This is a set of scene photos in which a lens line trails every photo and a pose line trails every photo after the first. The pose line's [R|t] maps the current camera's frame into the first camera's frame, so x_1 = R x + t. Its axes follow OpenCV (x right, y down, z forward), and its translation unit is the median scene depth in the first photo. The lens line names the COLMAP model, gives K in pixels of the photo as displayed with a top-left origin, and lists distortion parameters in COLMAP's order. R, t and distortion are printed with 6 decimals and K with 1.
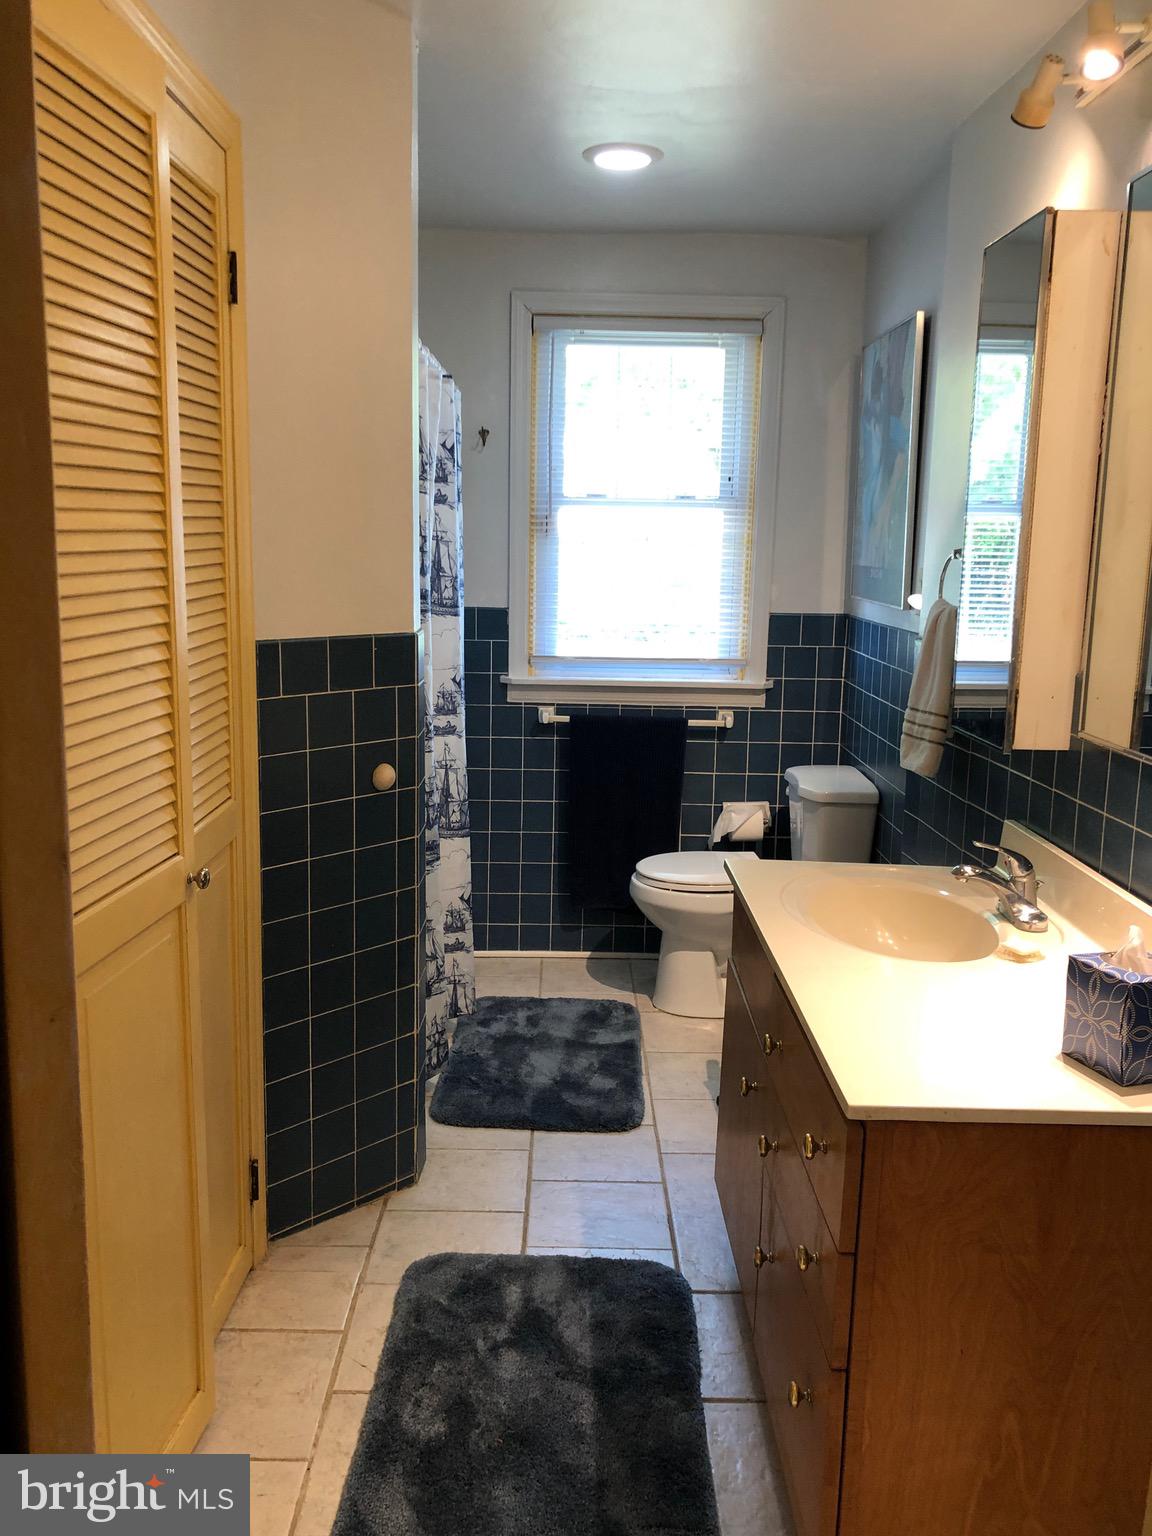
lens RADIAL K [[1285.5, 0, 576.0], [0, 1285.5, 768.0], [0, 0, 1]] dist [0.170139, -0.360828]
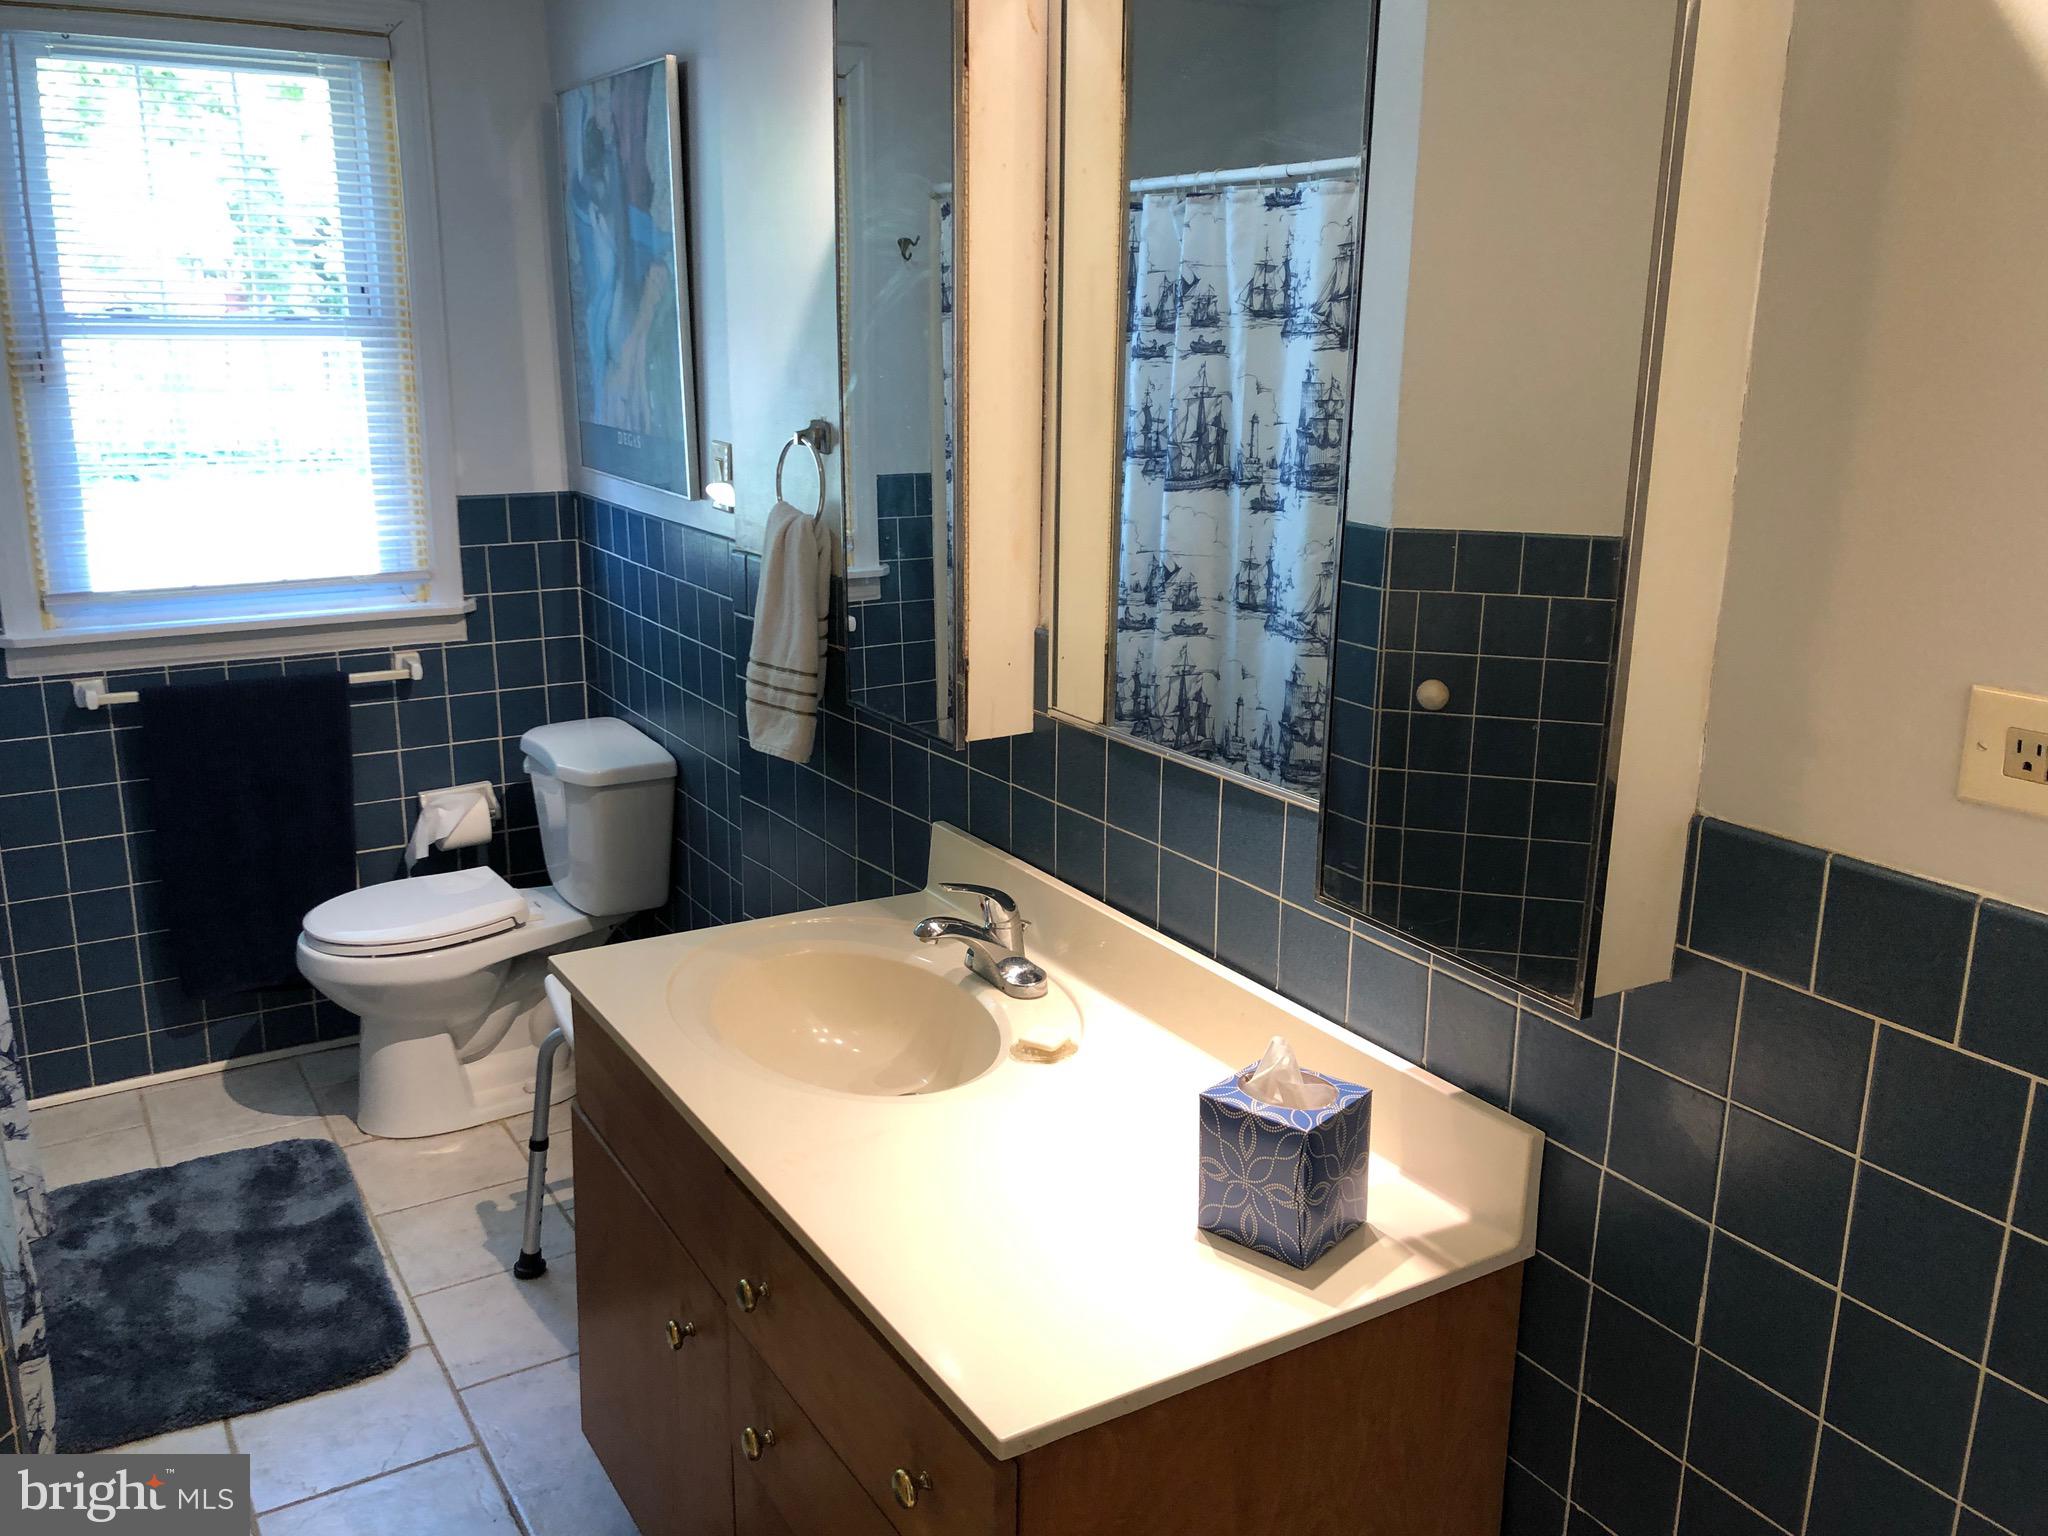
lens RADIAL K [[1730.8, 0, 1024.0], [0, 1730.8, 768.0], [0, 0, 1]] dist [0.032841, -0.012140]
pose [[0.860013, -0.143120, 0.489790, -0.057101], [0.099943, 0.988514, 0.113362, -0.061519], [-0.500389, -0.048542, 0.864439, 0.107979]]
